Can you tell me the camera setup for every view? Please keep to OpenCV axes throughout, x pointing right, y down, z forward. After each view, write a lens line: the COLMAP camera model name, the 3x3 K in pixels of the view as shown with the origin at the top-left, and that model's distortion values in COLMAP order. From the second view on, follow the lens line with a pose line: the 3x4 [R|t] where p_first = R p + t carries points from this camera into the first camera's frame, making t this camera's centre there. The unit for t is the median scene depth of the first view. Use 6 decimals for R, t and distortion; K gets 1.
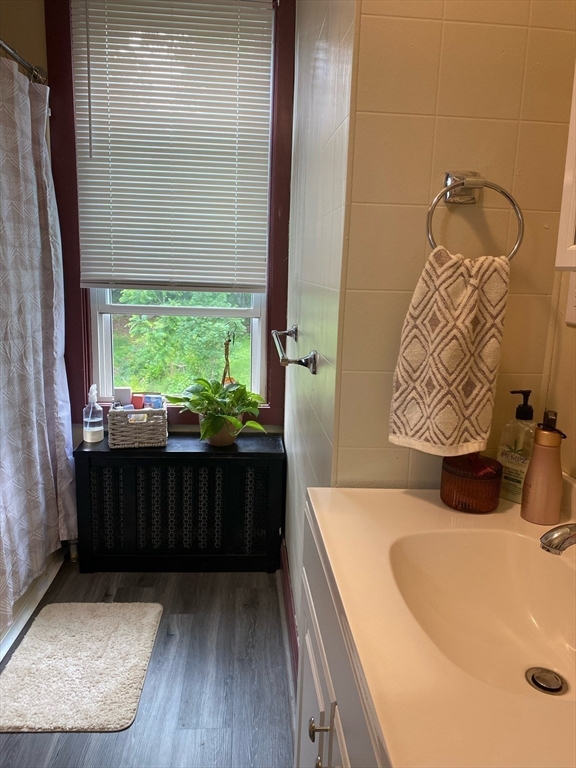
lens RADIAL K [[581.6, 0, 289.4], [0, 581.6, 388.0], [0, 0, 1]] dist [0.077322, 0.002847]
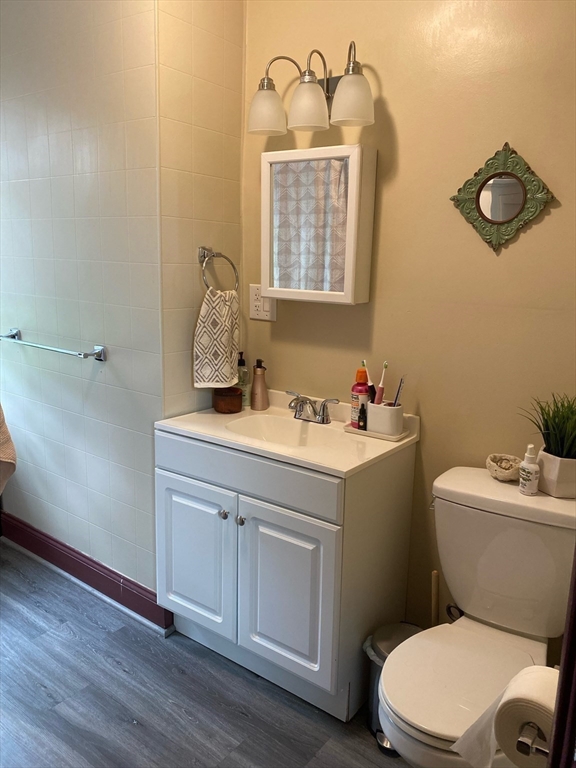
lens RADIAL K [[581.6, 0, 287.8], [0, 581.6, 382.7], [0, 0, 1]] dist [0.077322, 0.002847]
pose [[0.652324, -0.165105, 0.739739, -1.099382], [0.138641, 0.985511, 0.097703, -0.071067], [-0.745153, 0.038824, 0.665763, -0.532850]]
